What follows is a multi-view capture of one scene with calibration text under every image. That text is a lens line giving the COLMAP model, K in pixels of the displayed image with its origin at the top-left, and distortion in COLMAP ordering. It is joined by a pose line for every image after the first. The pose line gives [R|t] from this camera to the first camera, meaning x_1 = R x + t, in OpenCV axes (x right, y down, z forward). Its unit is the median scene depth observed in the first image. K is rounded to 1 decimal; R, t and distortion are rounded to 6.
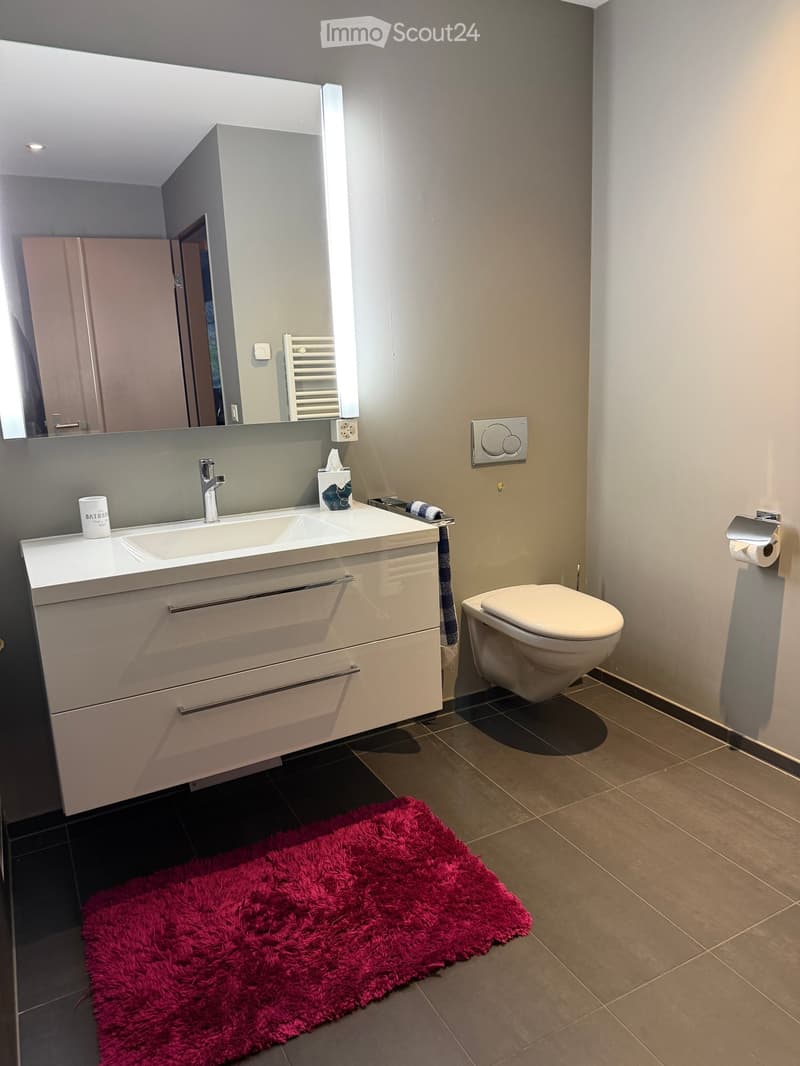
lens RADIAL K [[752.4, 0, 400.0], [0, 752.4, 533.0], [0, 0, 1]] dist [0.091094, -0.146304]
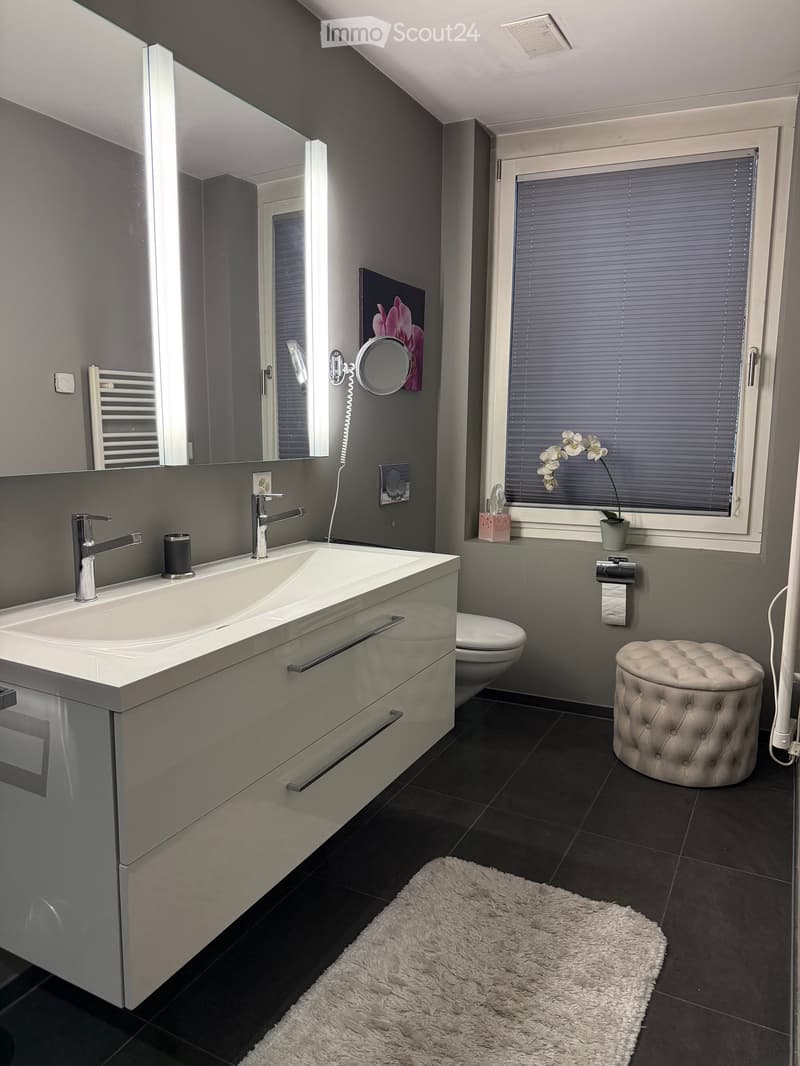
lens RADIAL K [[752.4, 0, 400.0], [0, 752.4, 533.0], [0, 0, 1]] dist [0.091094, -0.146304]
pose [[0.823601, -0.043781, 0.565478, -0.357831], [0.090635, 0.994363, -0.055021, 0.003652], [-0.559881, 0.096568, 0.822926, 0.116626]]
